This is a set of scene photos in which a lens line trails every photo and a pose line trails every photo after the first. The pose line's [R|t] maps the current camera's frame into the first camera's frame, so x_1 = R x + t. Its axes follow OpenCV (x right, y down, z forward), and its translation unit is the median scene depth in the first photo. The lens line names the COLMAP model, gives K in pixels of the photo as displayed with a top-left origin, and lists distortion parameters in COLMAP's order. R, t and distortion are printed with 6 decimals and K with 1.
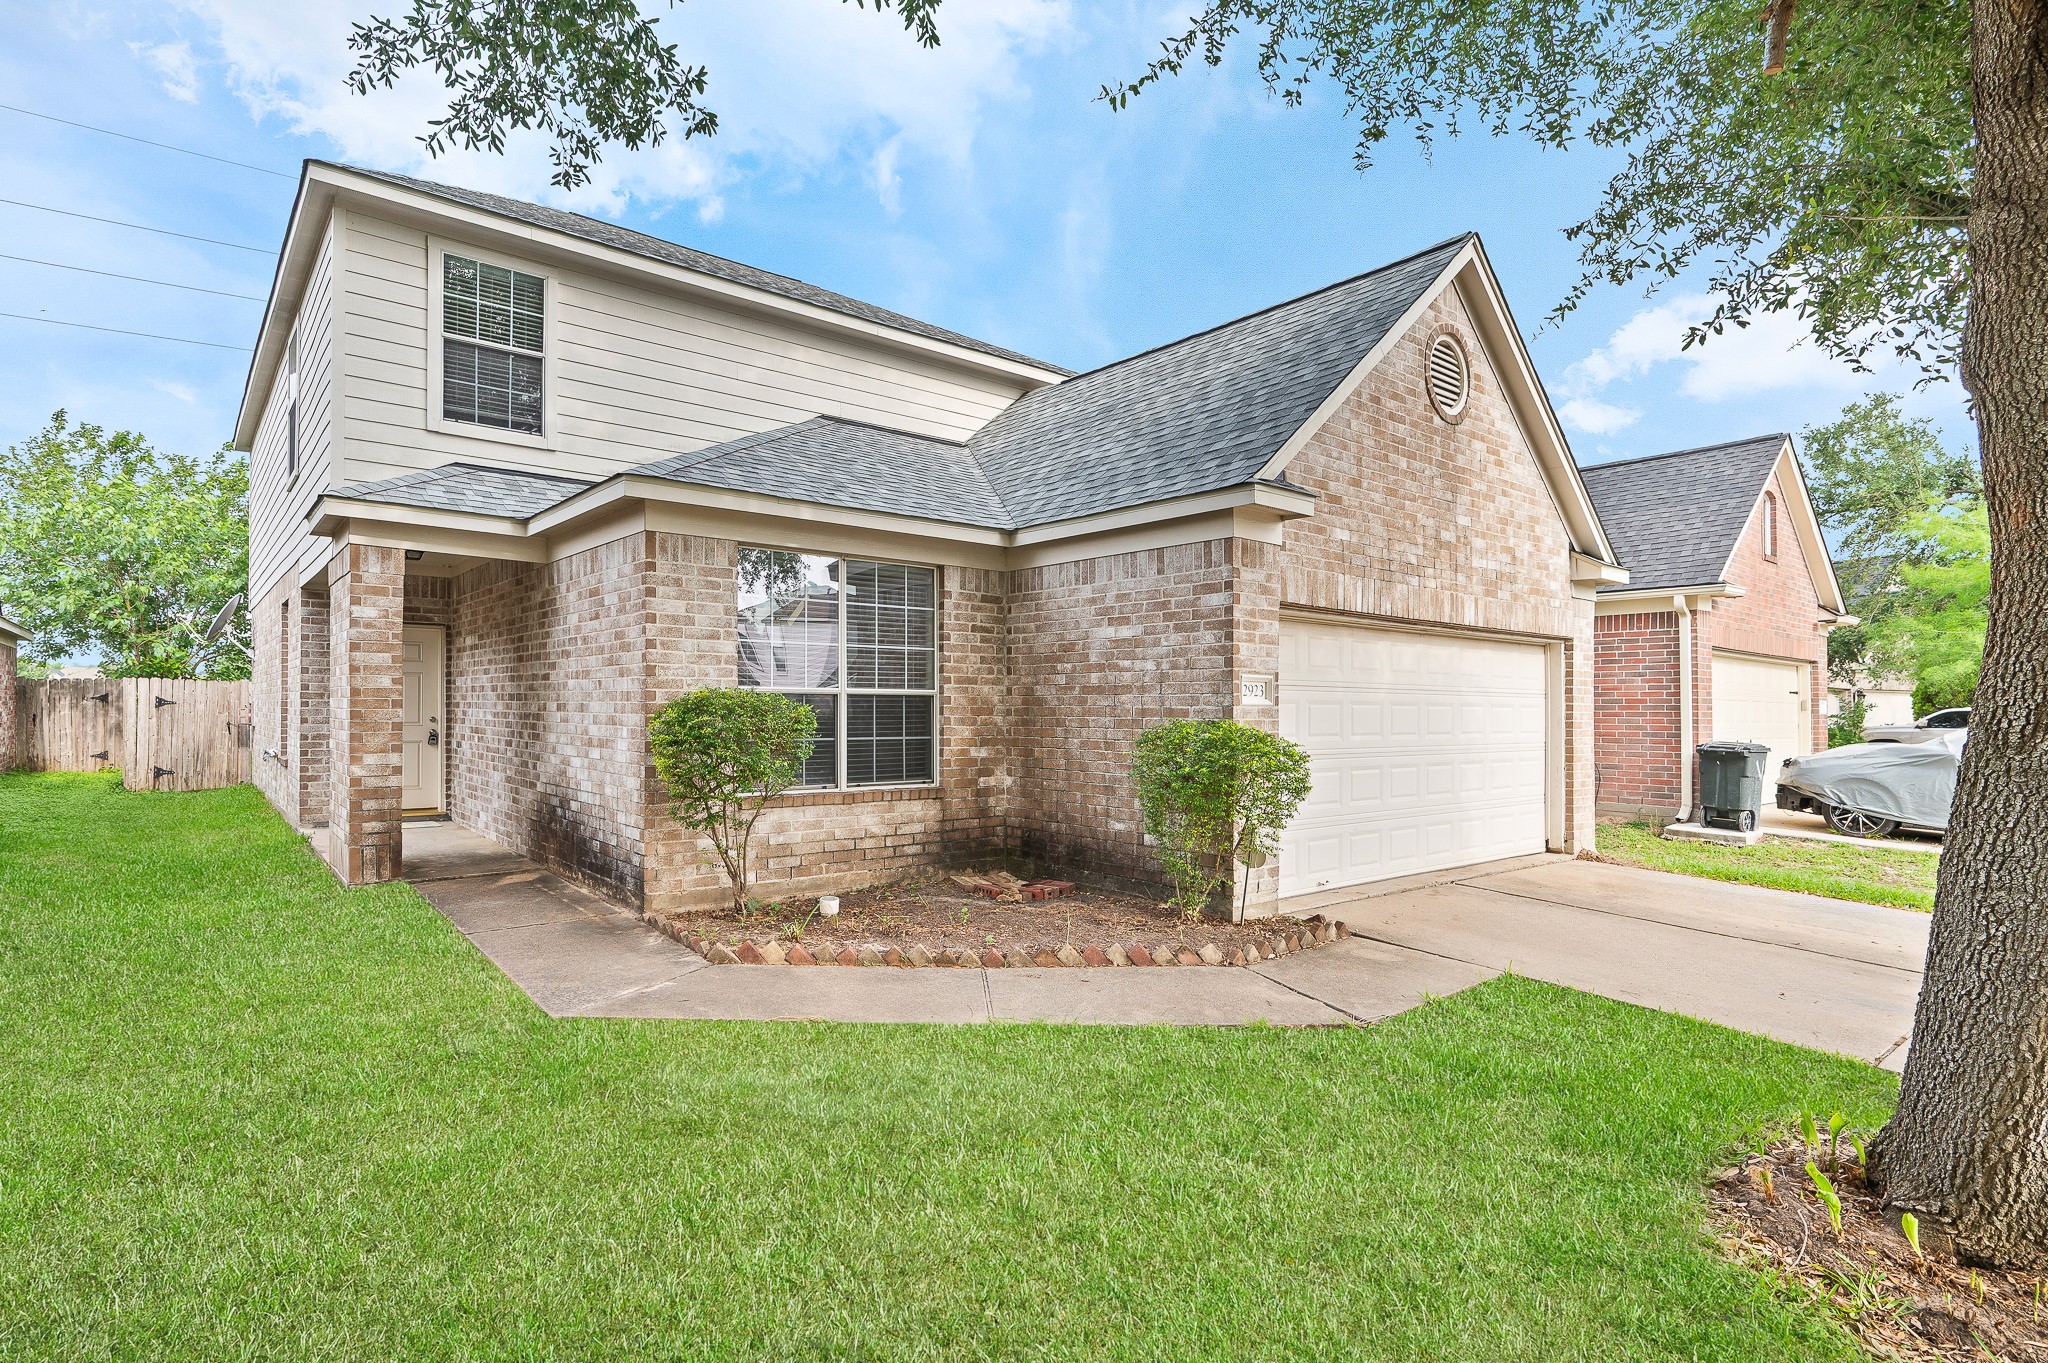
lens RADIAL K [[979.9, 0, 968.6], [0, 979.9, 725.4], [0, 0, 1]] dist [-0.004962, 0.000008]
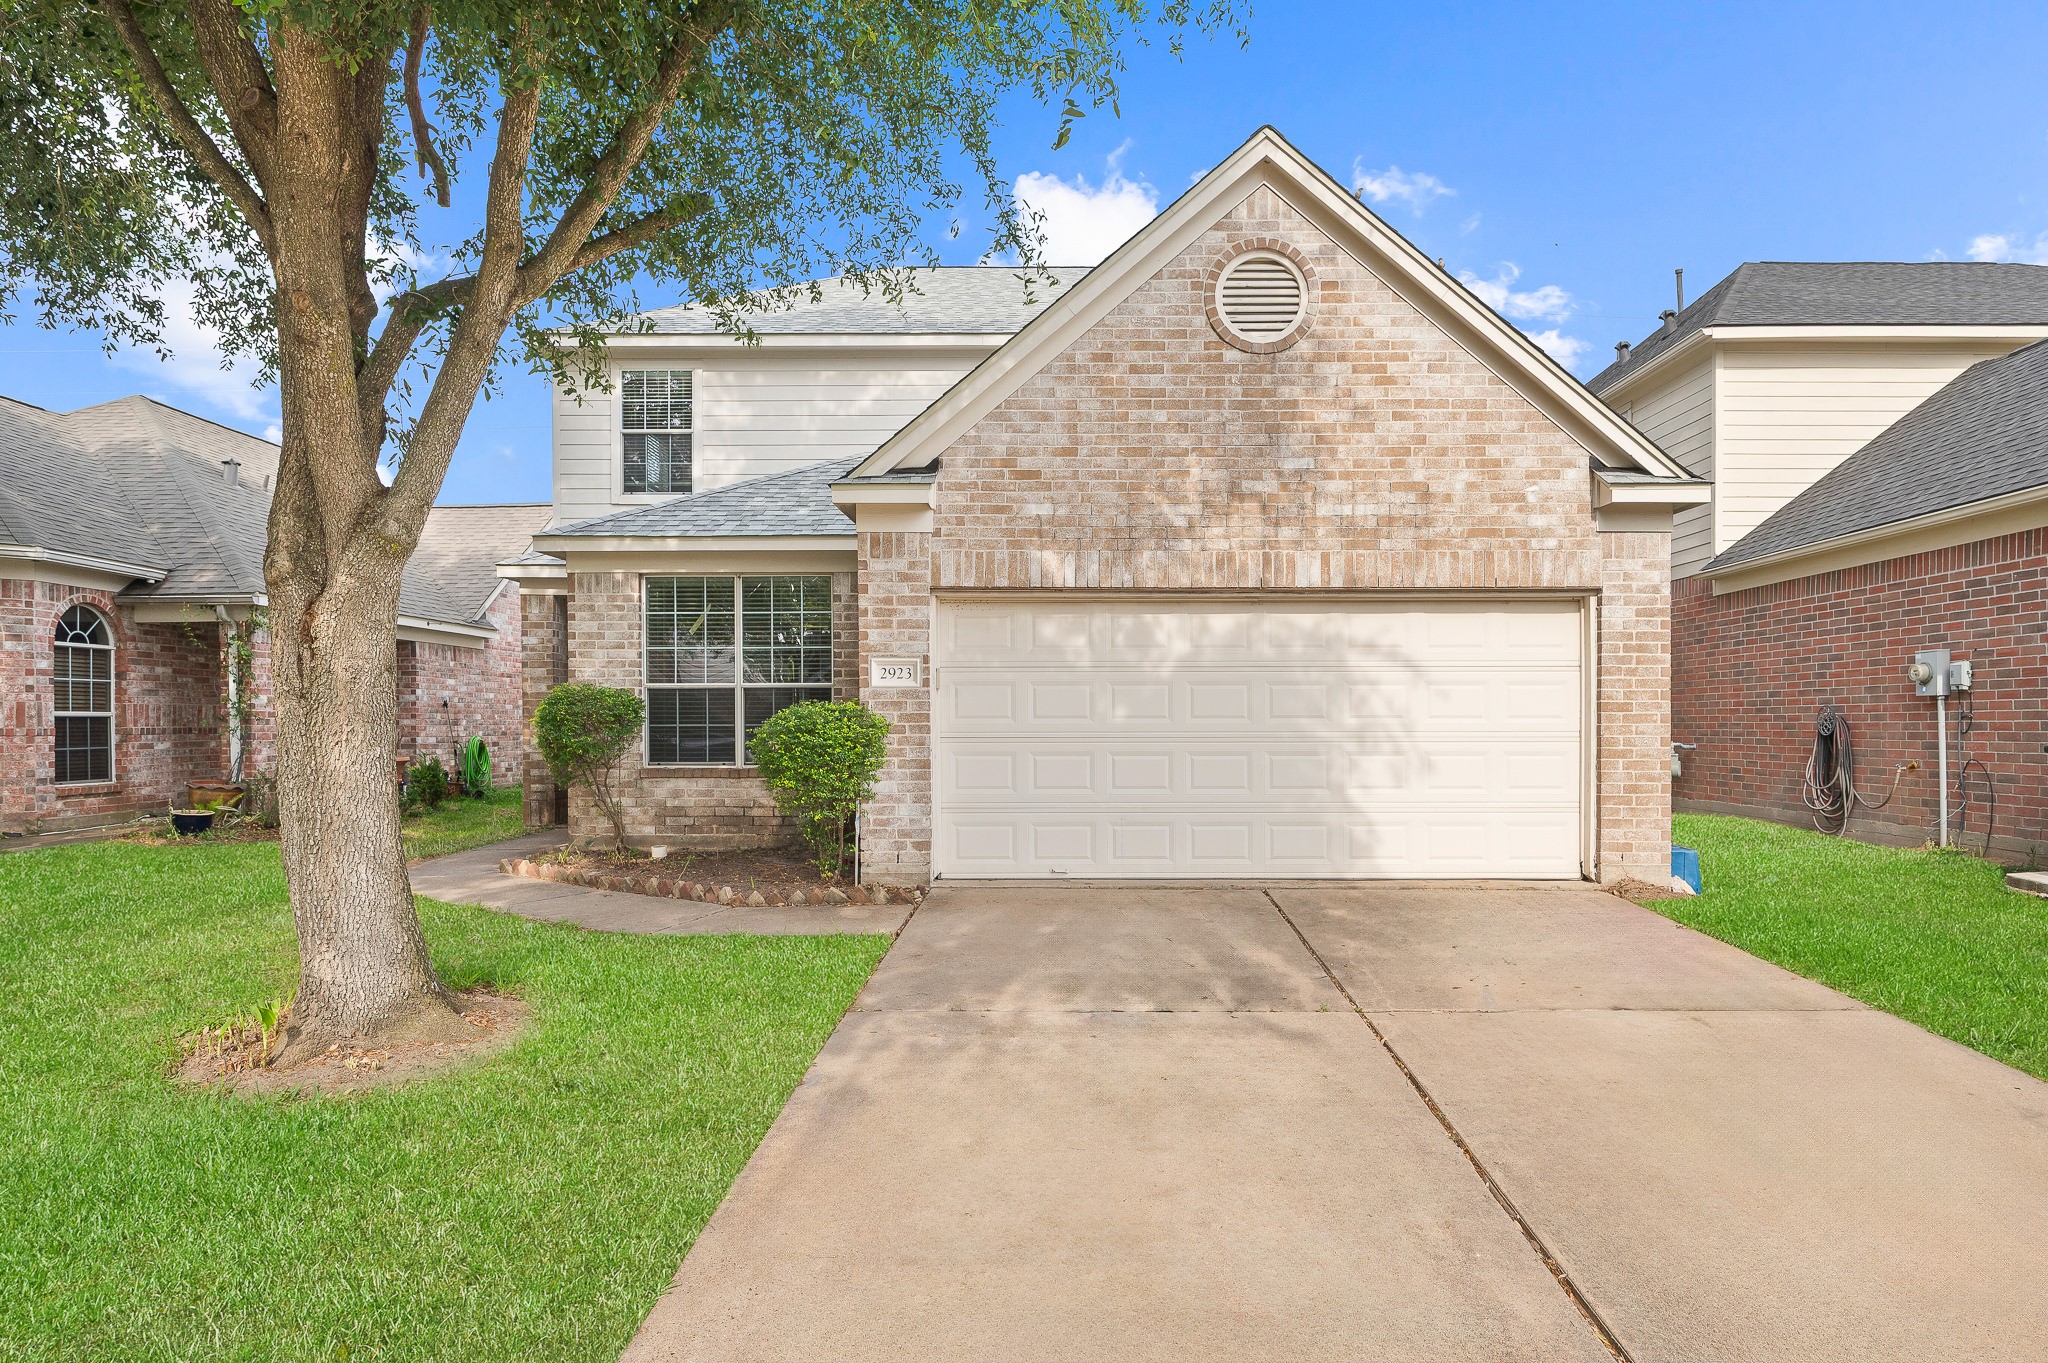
lens RADIAL K [[1194.7, 0, 1058.8], [0, 1194.7, 744.2], [0, 0, 1]] dist [-0.017518, 0.001335]
pose [[0.787387, 0.003460, -0.616449, 1.055004], [-0.003386, 0.999993, 0.001287, 0.033429], [0.616450, 0.001073, 0.787394, 0.078623]]
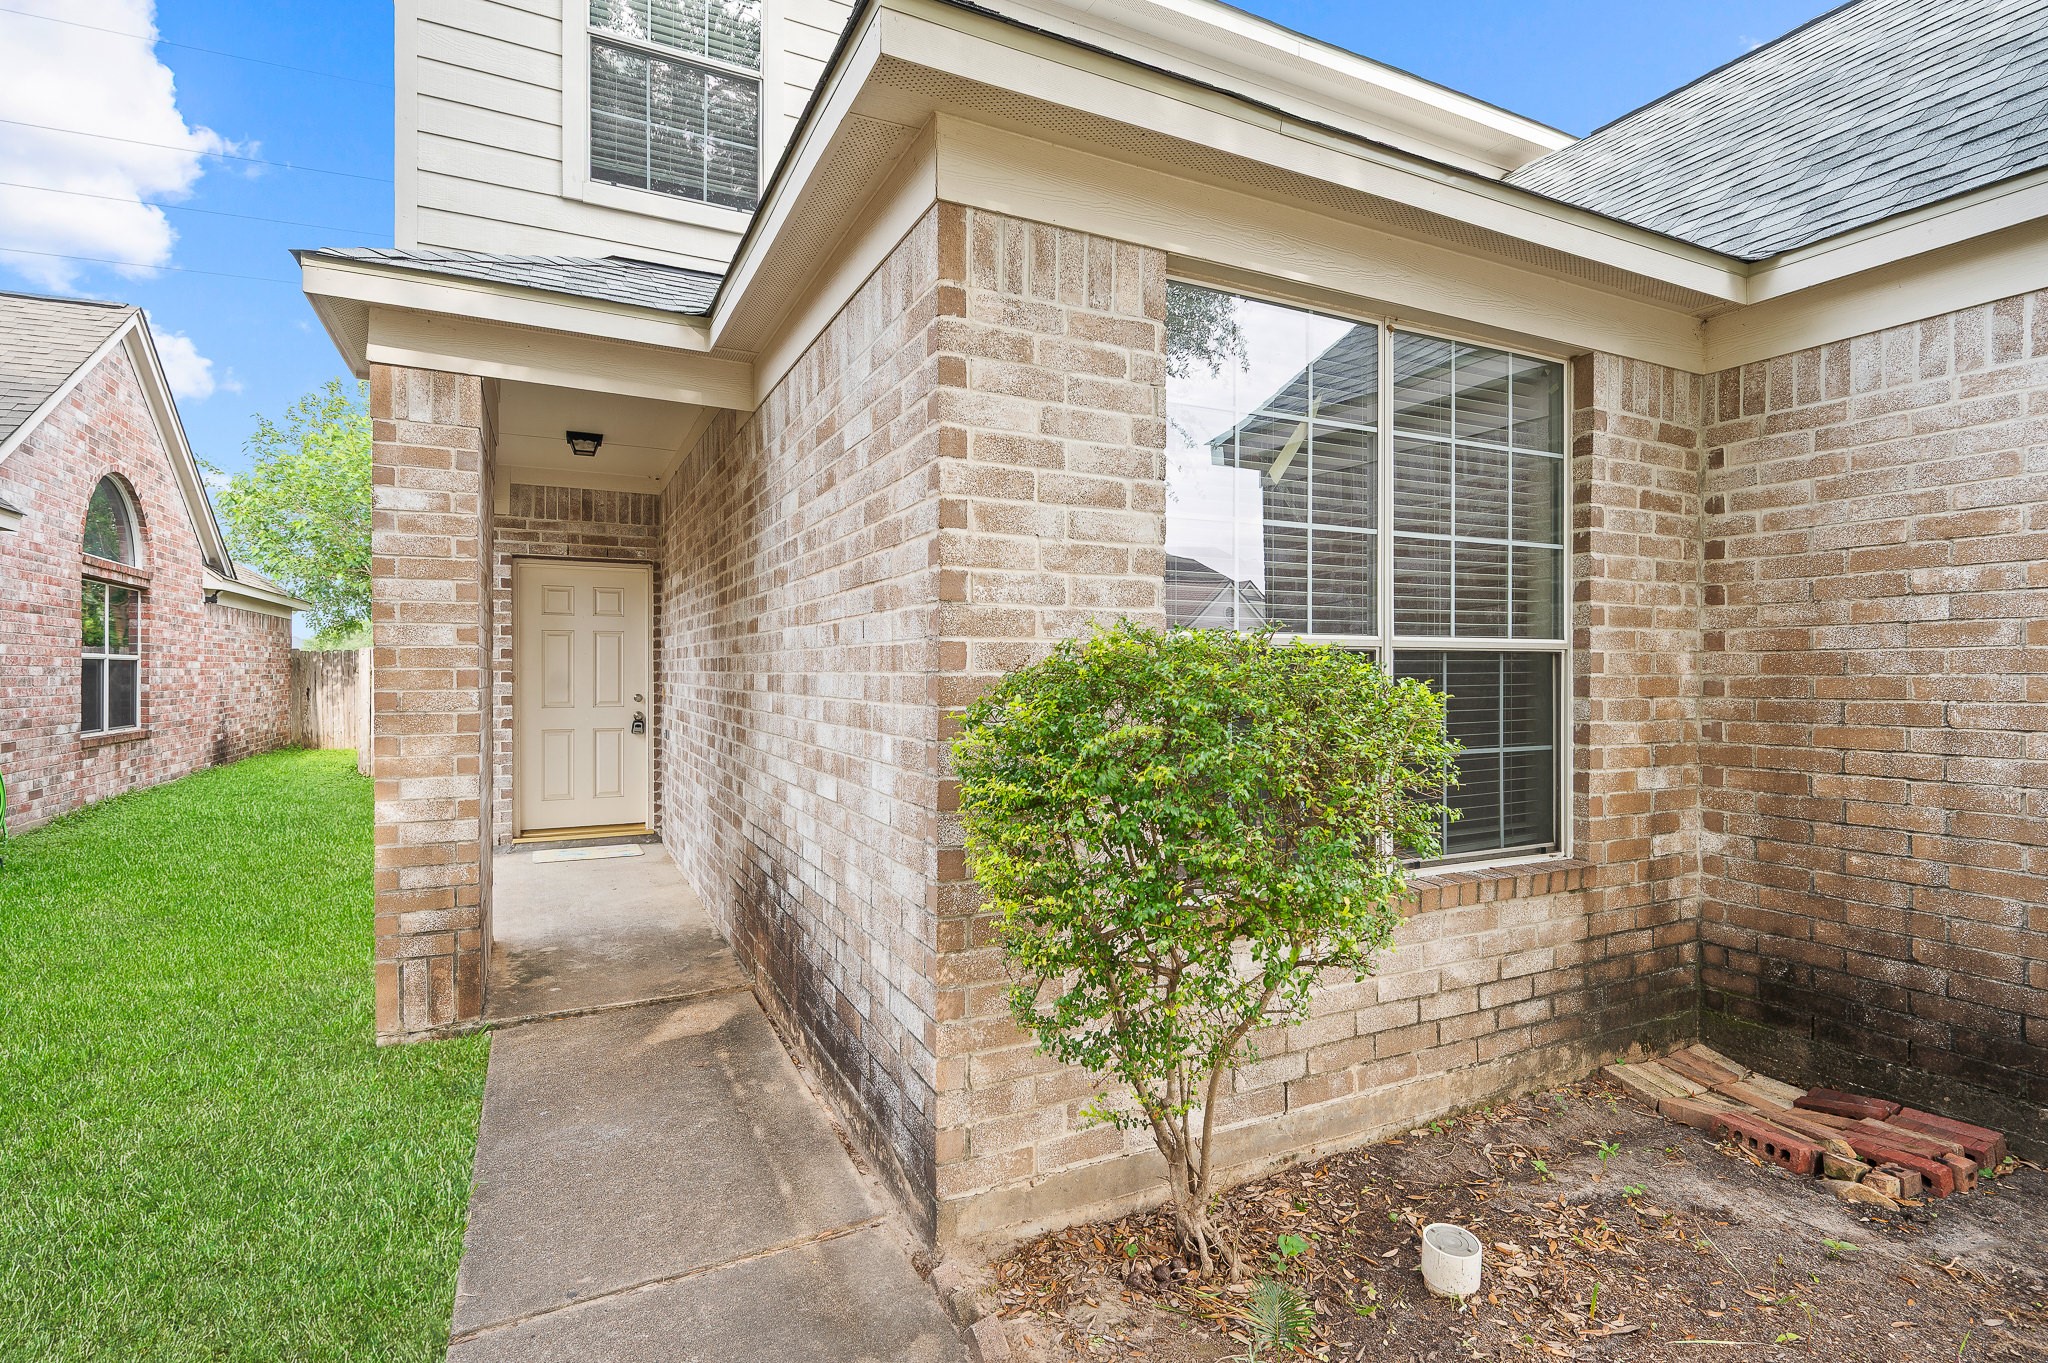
lens RADIAL K [[979.9, 0, 1042.6], [0, 979.9, 685.5], [0, 0, 1]] dist [-0.004962, 0.000008]
pose [[0.980682, -0.004410, -0.195558, -0.183794], [0.003154, 0.999972, -0.006733, -0.013824], [0.195582, 0.005986, 0.980669, 0.541160]]
